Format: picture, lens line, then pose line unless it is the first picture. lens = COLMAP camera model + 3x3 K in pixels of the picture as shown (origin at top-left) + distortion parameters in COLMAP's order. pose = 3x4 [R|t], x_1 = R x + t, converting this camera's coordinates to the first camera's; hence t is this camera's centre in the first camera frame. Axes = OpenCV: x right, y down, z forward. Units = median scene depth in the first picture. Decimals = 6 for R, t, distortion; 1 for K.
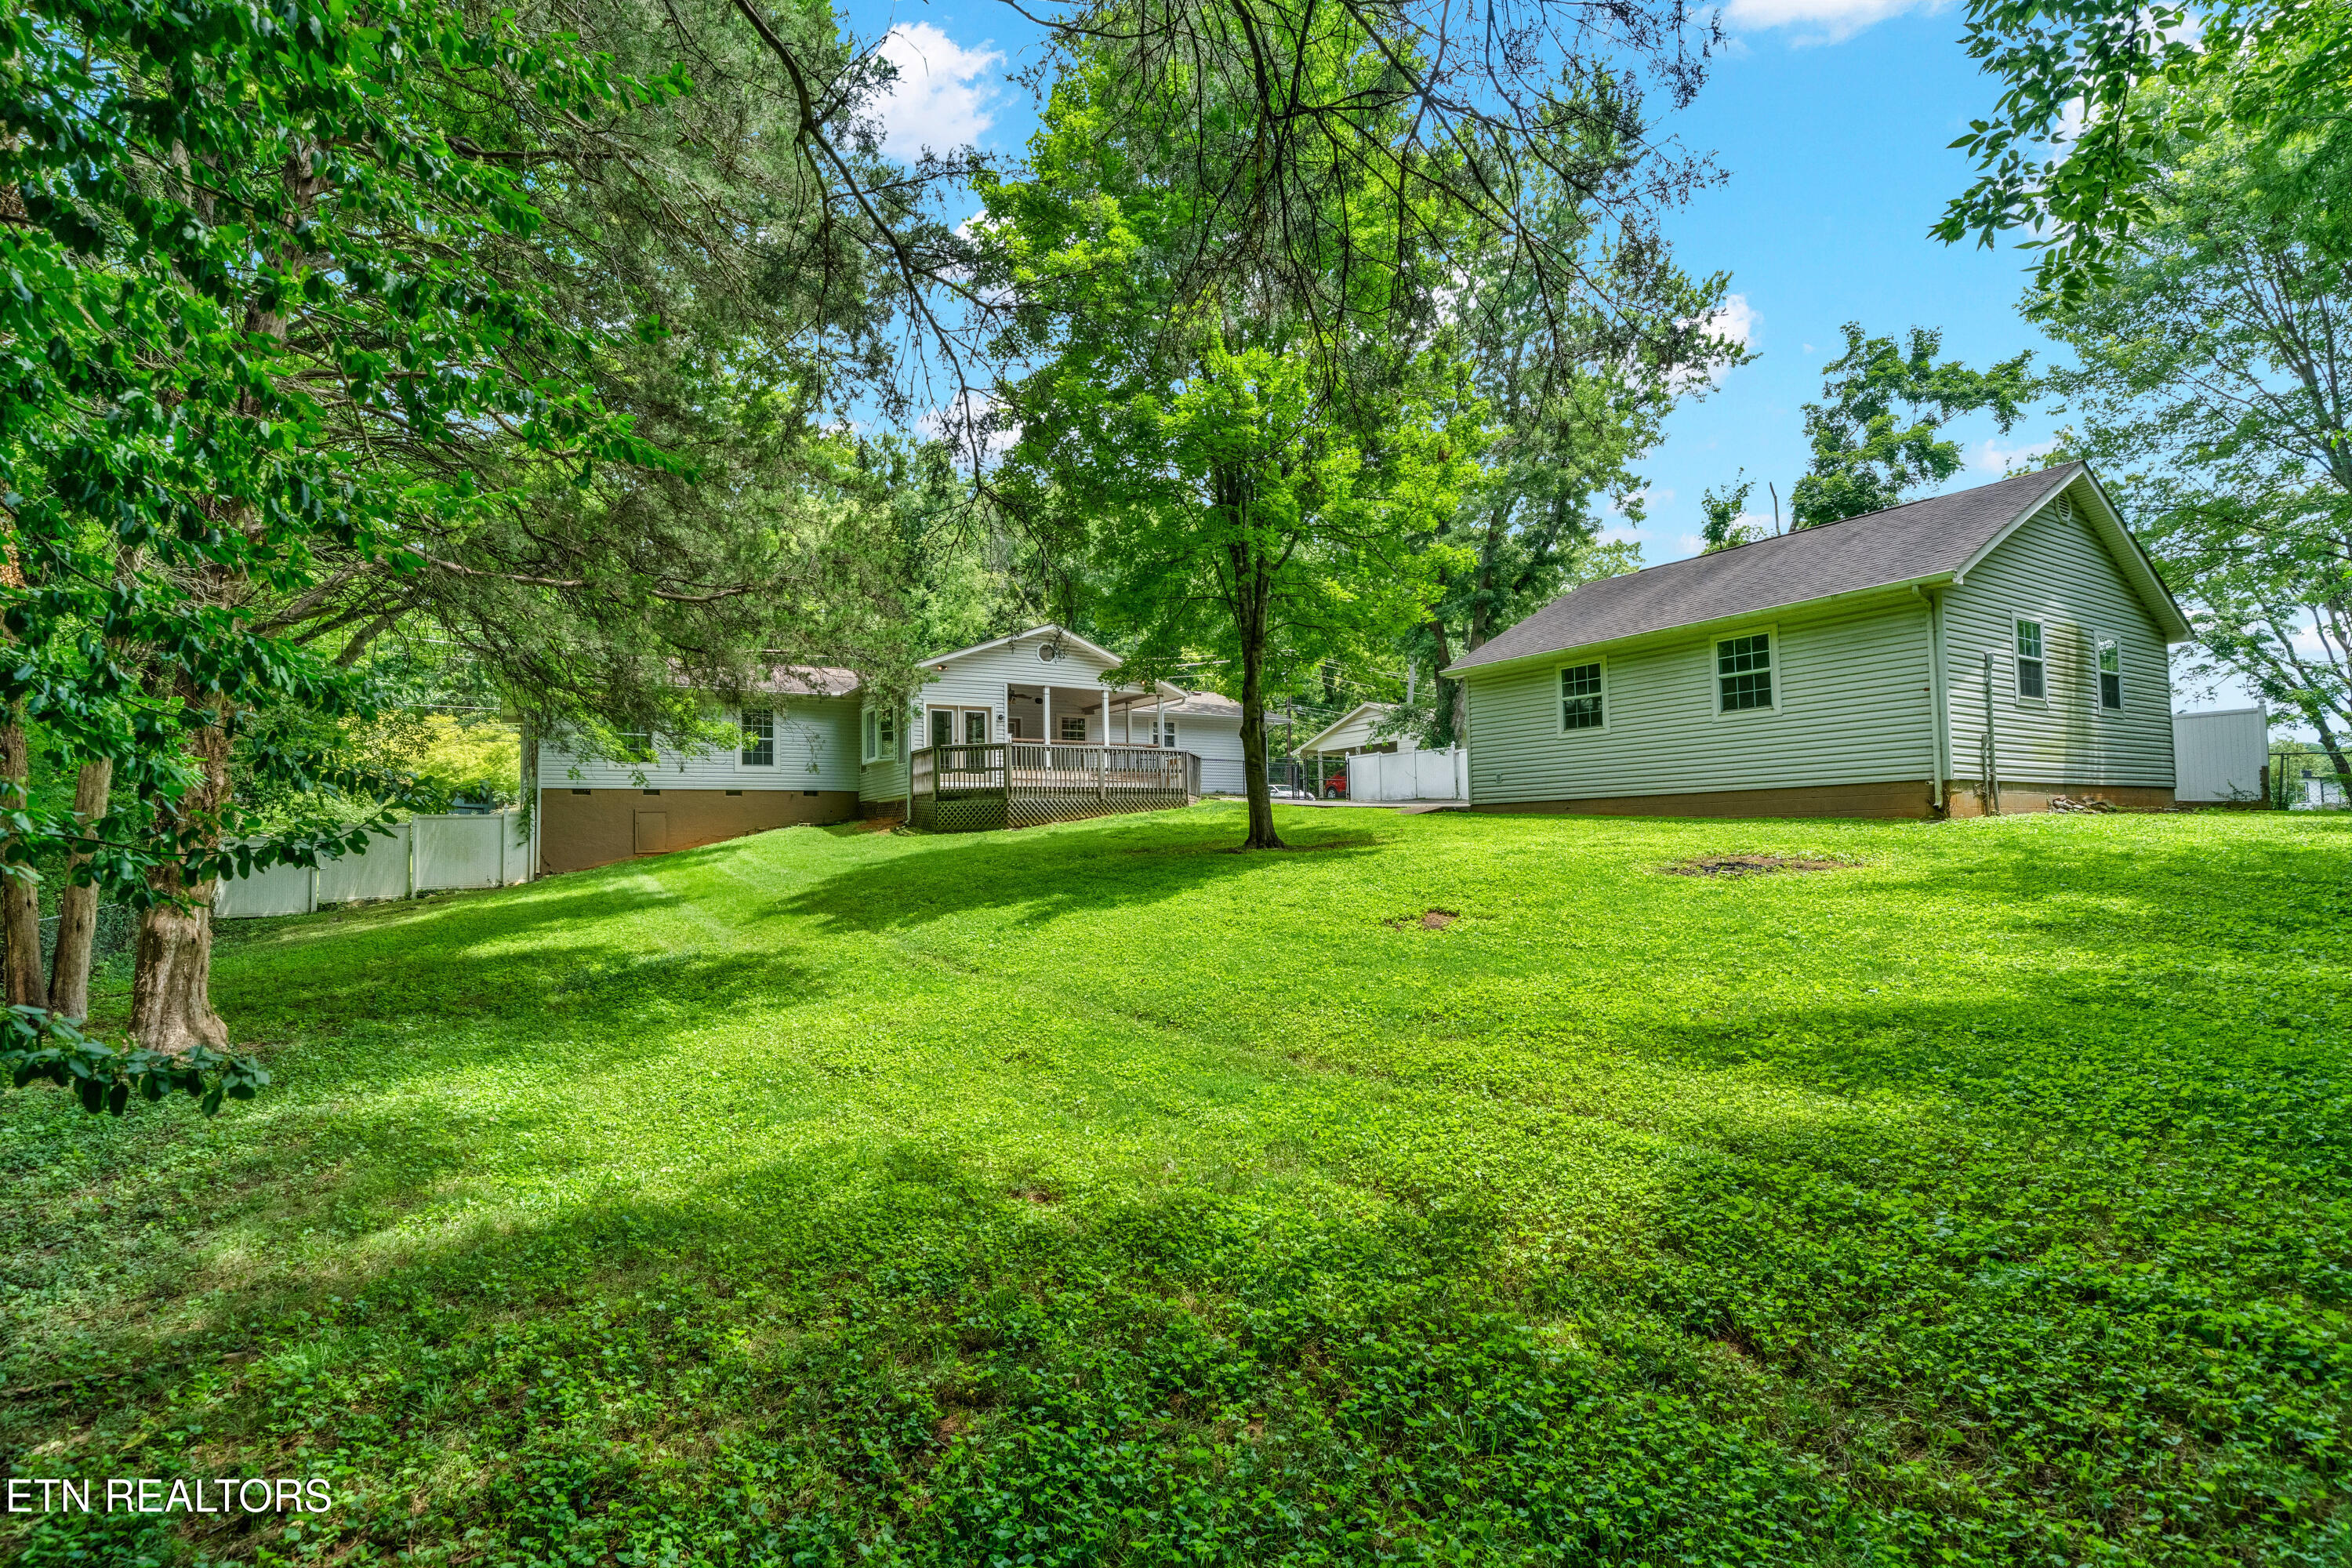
lens RADIAL K [[1079.1, 0, 1168.7], [0, 1079.1, 798.1], [0, 0, 1]] dist [-0.005273, -0.000504]
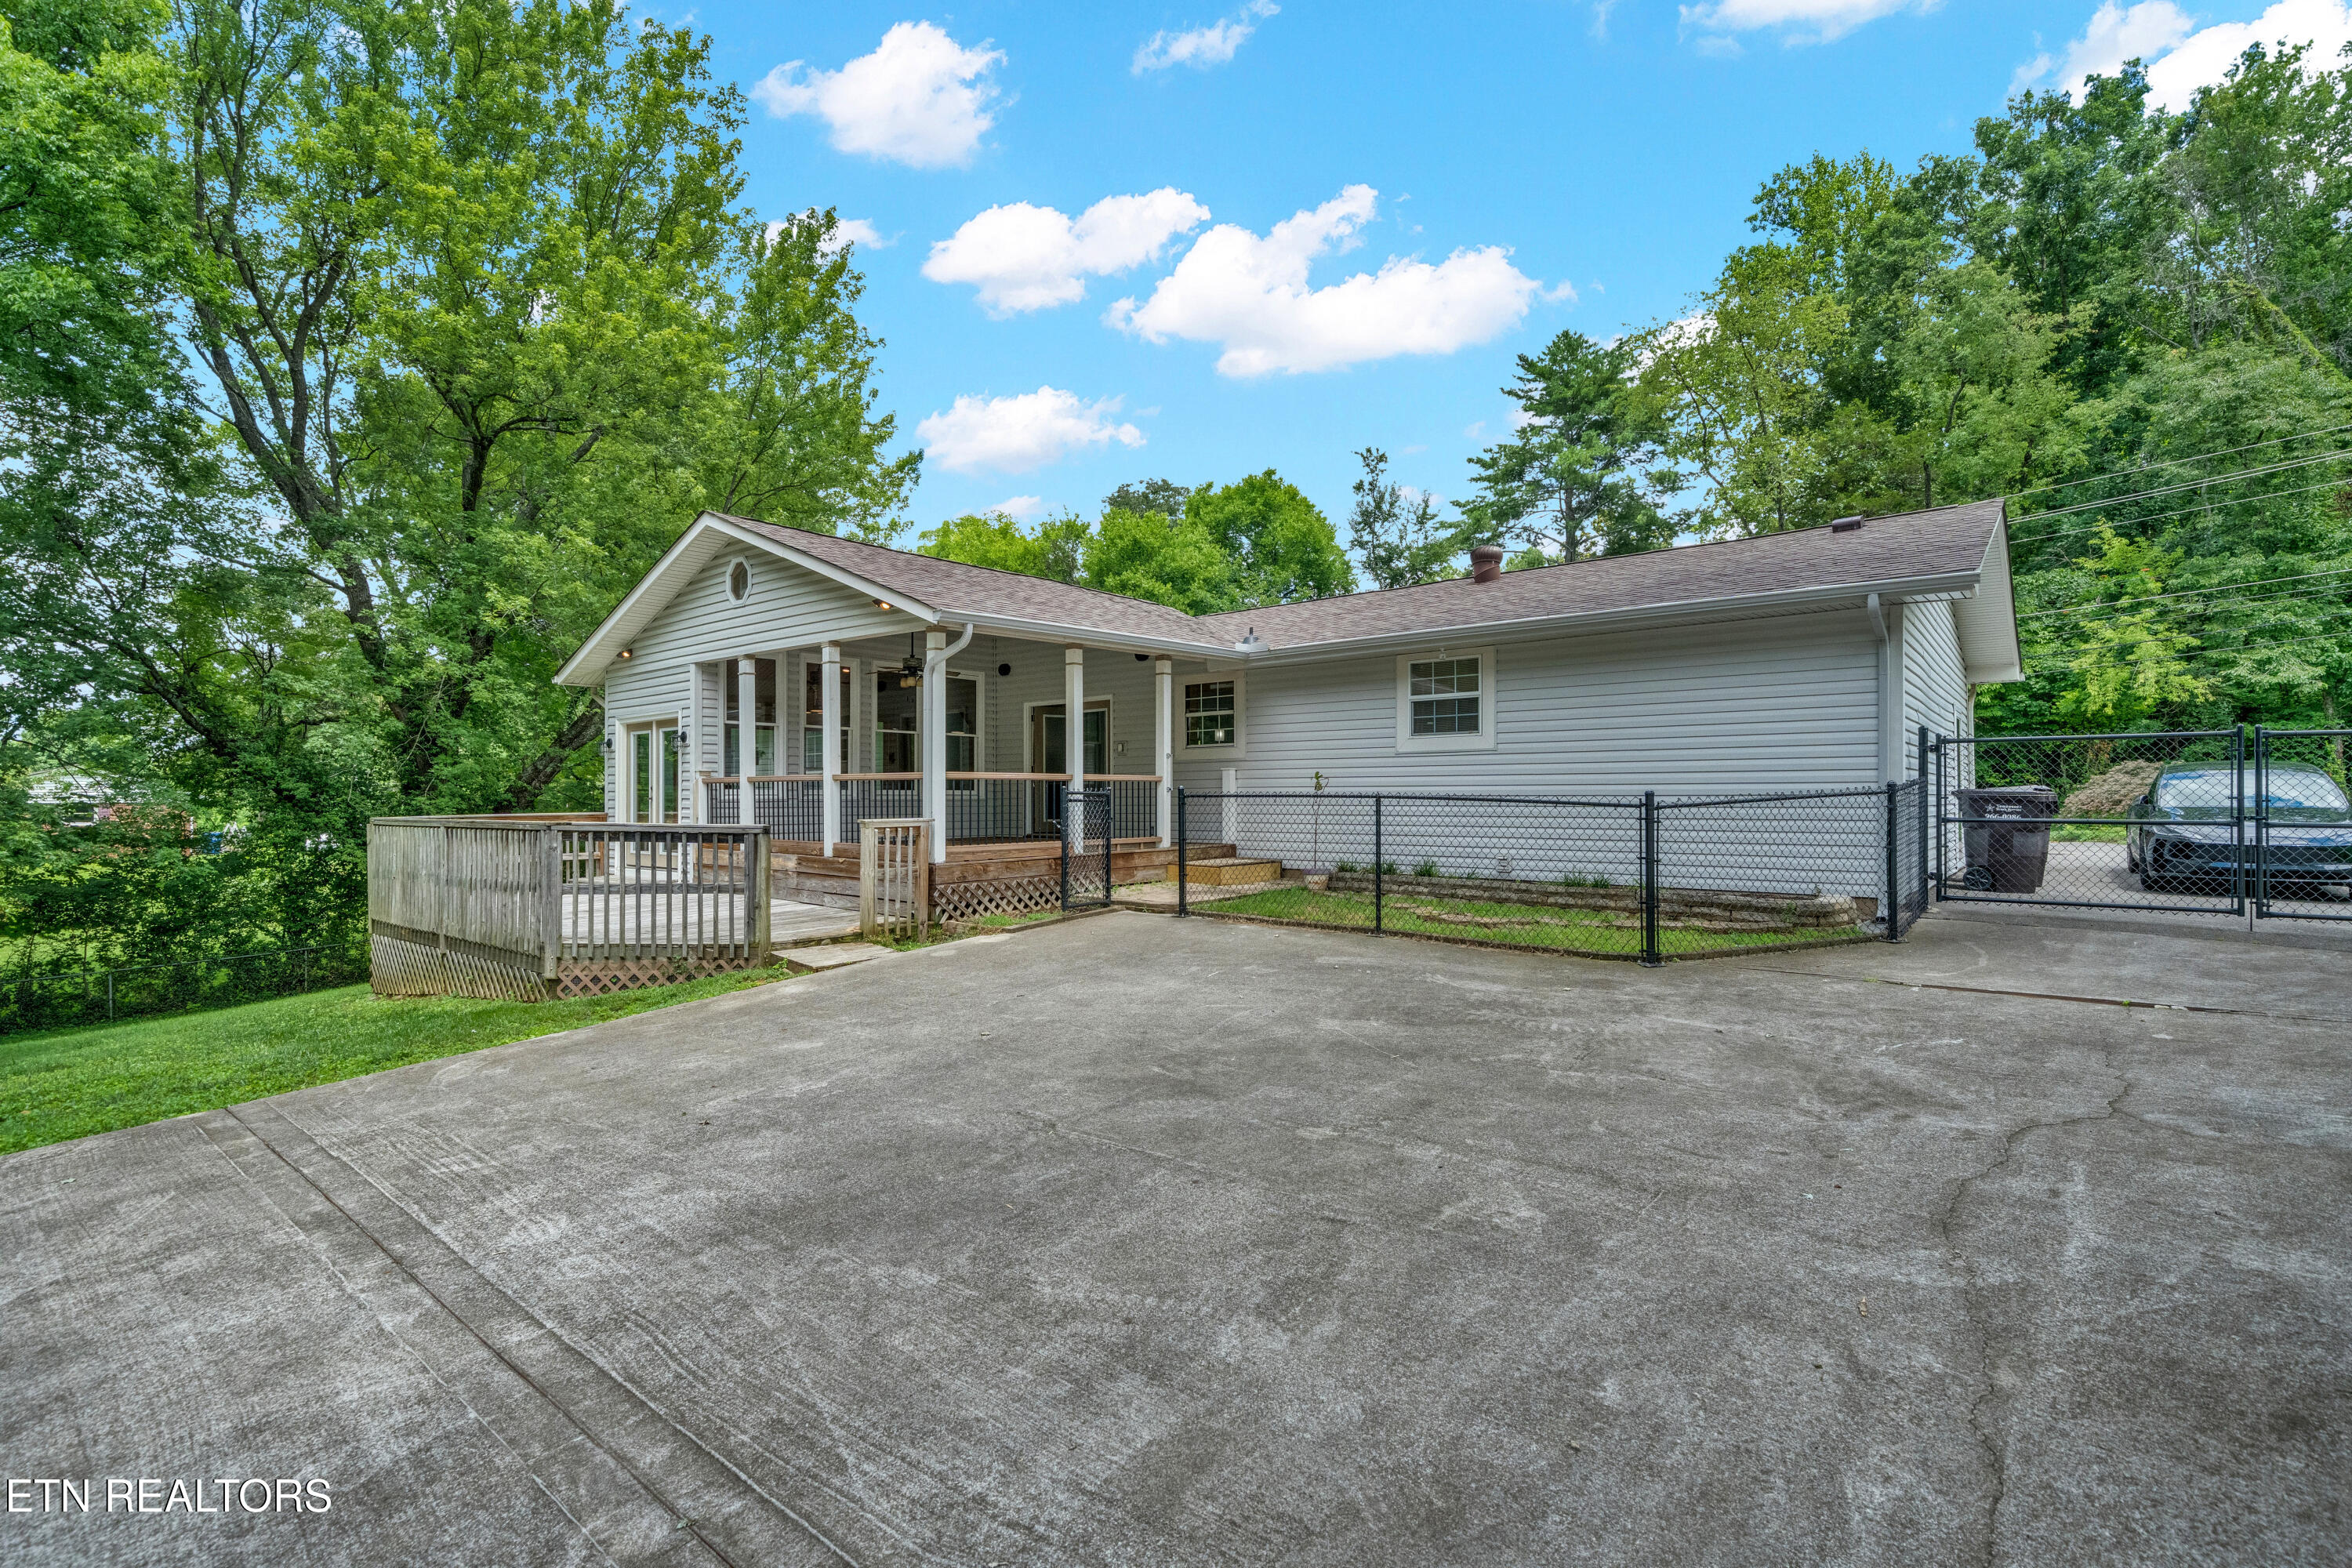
lens RADIAL K [[1079.1, 0, 1168.7], [0, 1079.1, 798.1], [0, 0, 1]] dist [-0.005273, -0.000504]
pose [[0.306157, 0.018185, -0.951807, 0.369151], [0.036522, 0.998857, 0.030831, -0.052579], [0.951280, -0.044201, 0.305143, 1.038193]]
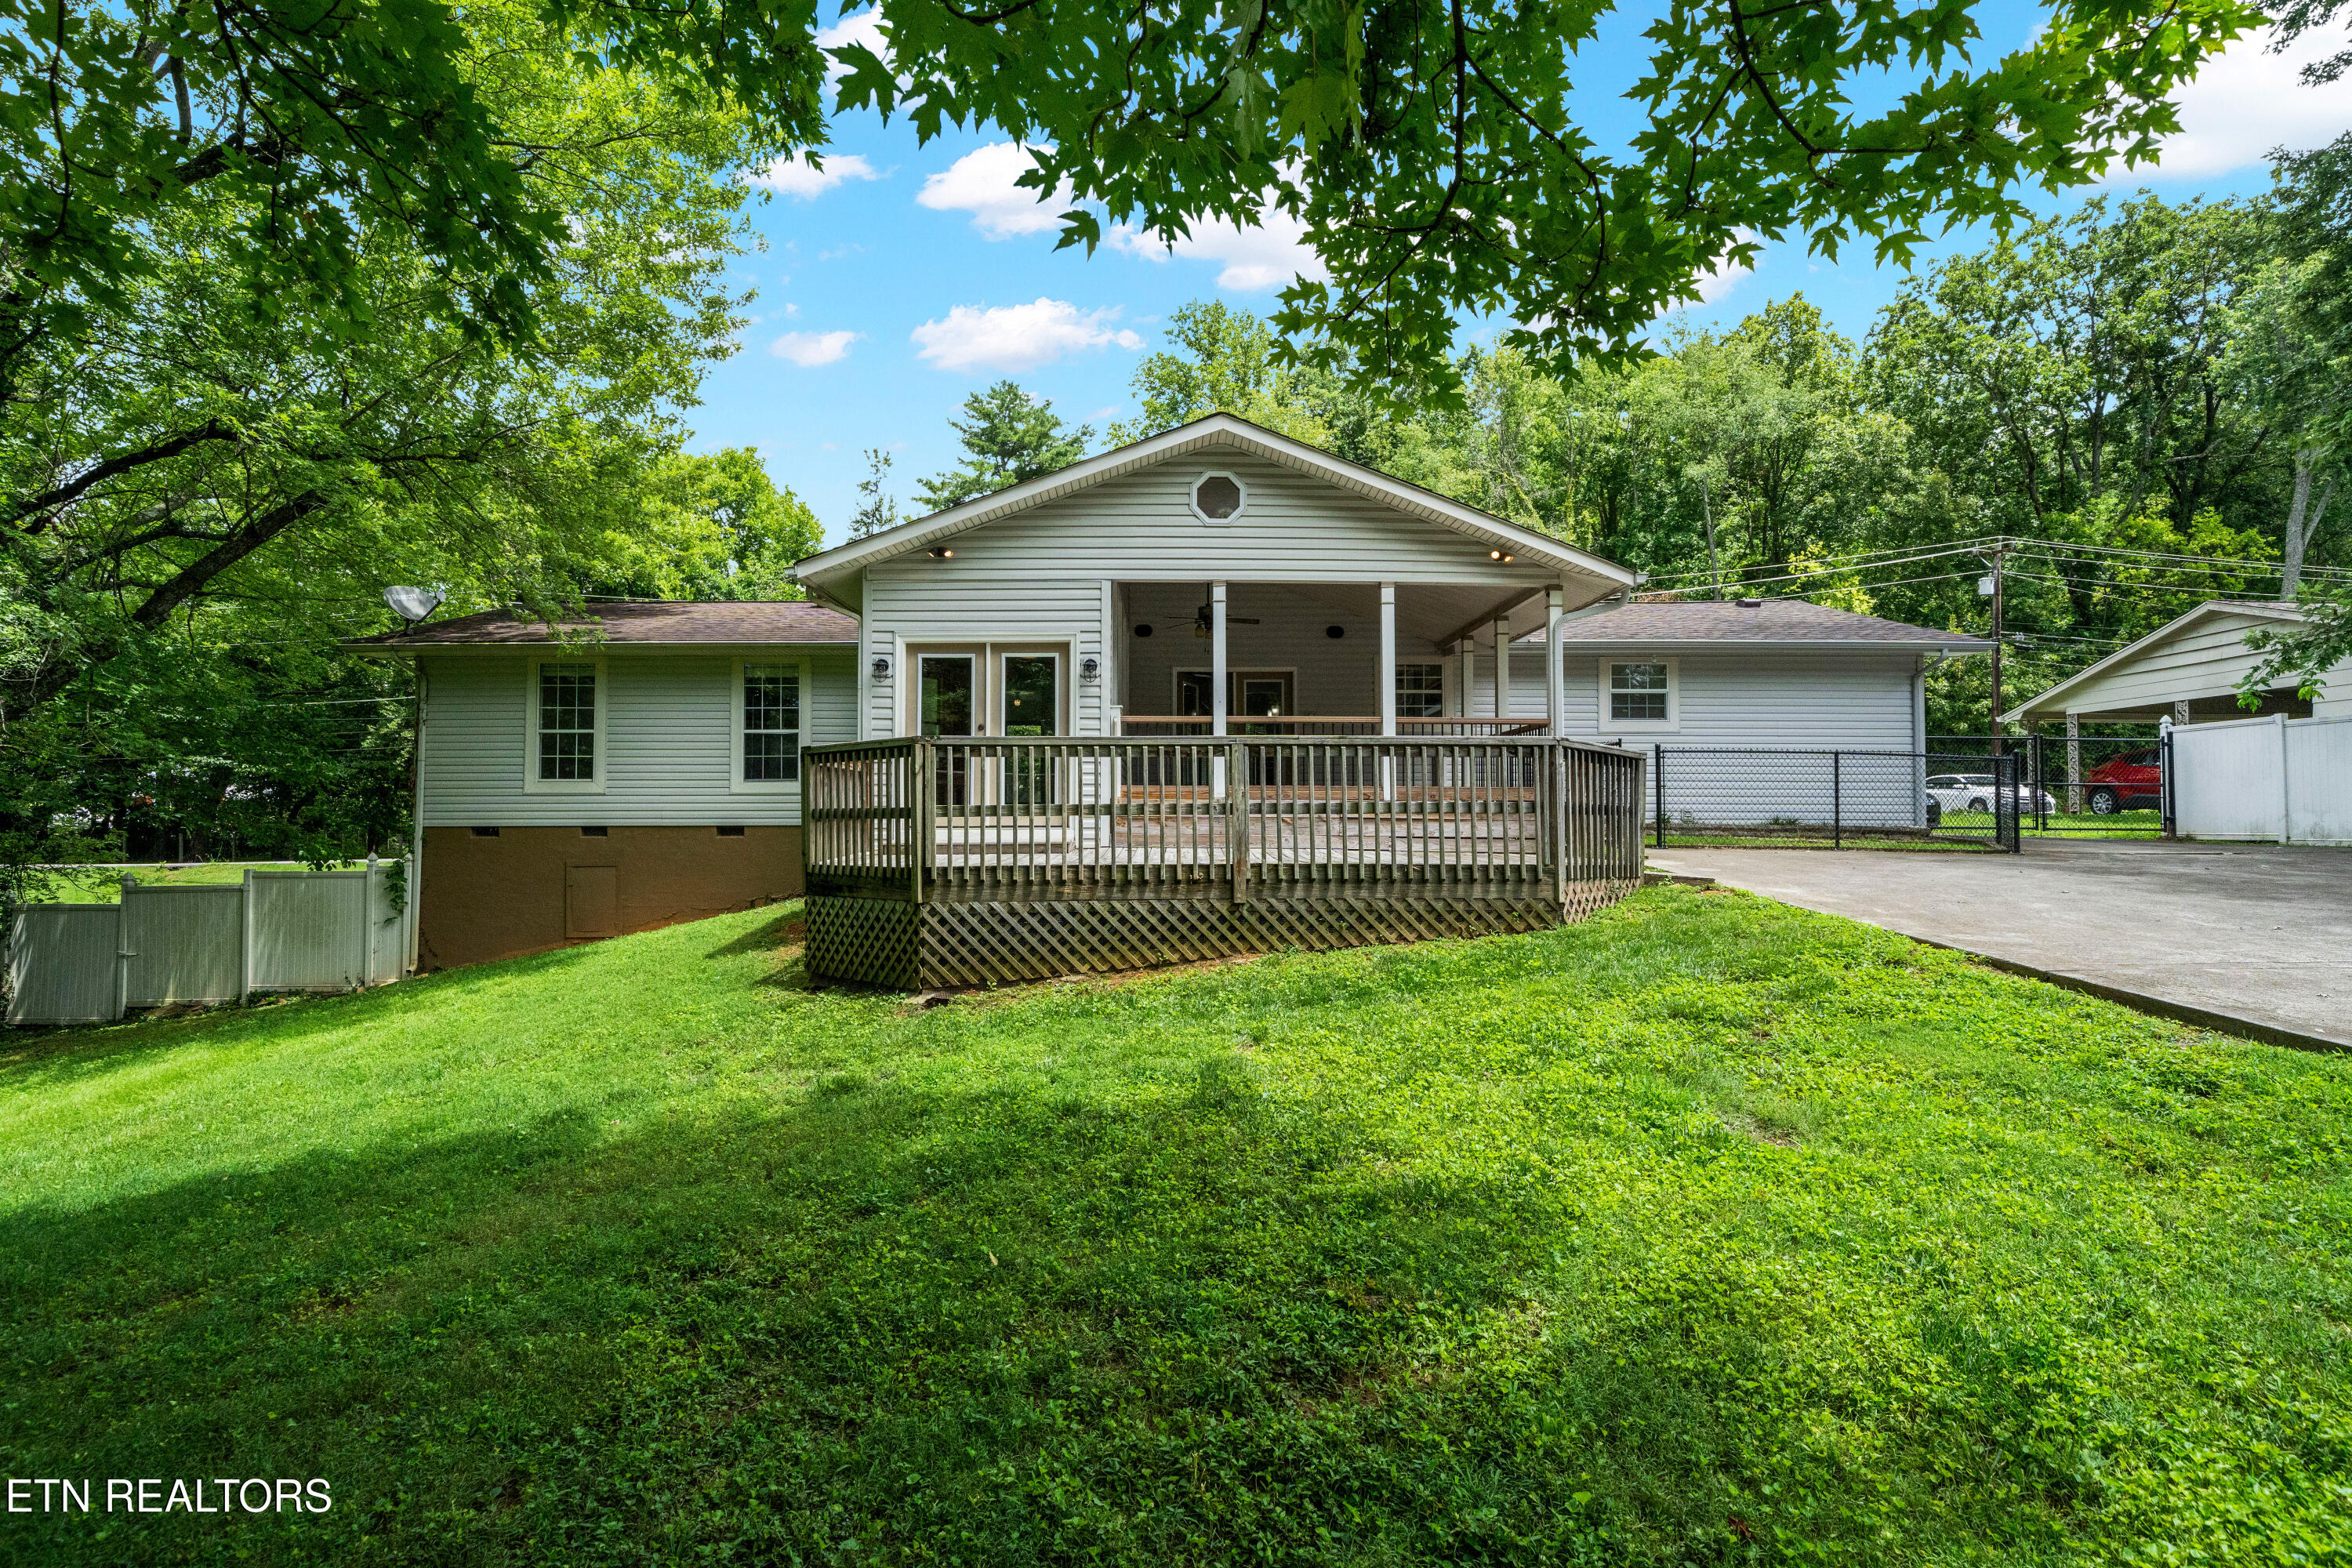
lens RADIAL K [[1079.1, 0, 1168.7], [0, 1079.1, 798.1], [0, 0, 1]] dist [-0.005273, -0.000504]
pose [[0.854523, 0.006613, -0.519371, 0.077011], [0.006243, 0.999716, 0.022999, -0.033816], [0.519376, -0.022896, 0.854239, 0.657238]]
